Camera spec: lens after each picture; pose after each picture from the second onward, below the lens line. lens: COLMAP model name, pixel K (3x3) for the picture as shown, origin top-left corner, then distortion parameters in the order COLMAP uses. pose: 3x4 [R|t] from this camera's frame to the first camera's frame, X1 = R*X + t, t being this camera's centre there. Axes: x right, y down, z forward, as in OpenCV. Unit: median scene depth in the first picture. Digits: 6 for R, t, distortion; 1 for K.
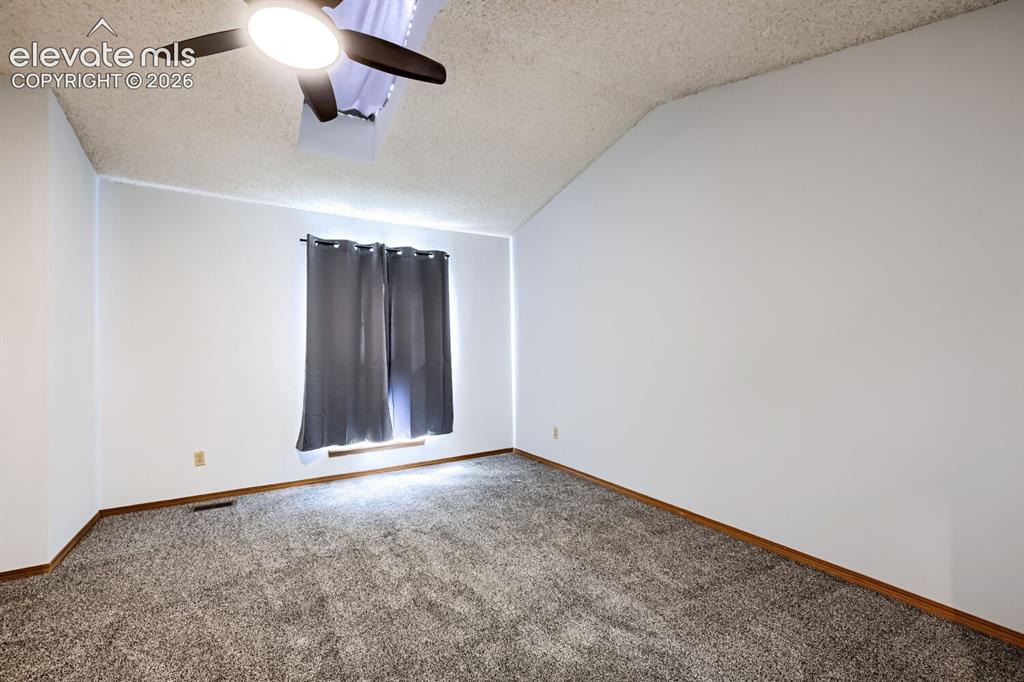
lens RADIAL K [[408.1, 0, 551.3], [0, 408.1, 344.2], [0, 0, 1]] dist [0.000749, 0.000112]
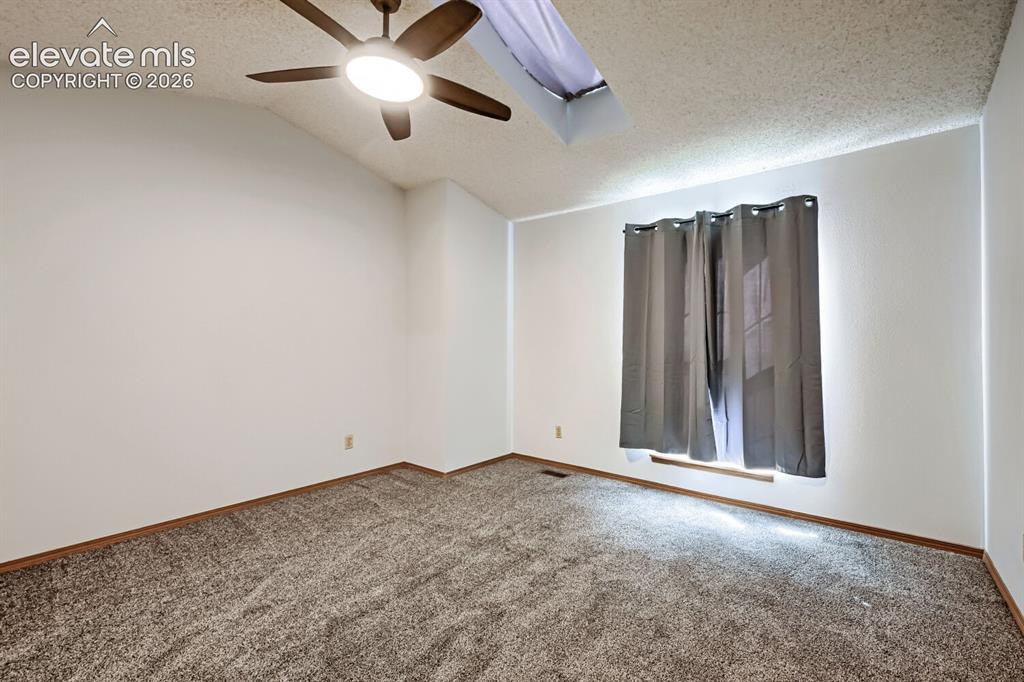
lens RADIAL K [[440.6, 0, 512.0], [0, 440.6, 341.0], [0, 0, 1]] dist [-0.000184, -0.000085]
pose [[0.327262, 0.009997, -0.944881, 0.294301], [-0.000636, 0.999946, 0.010359, -0.003594], [0.944933, -0.002789, 0.327251, 0.395696]]
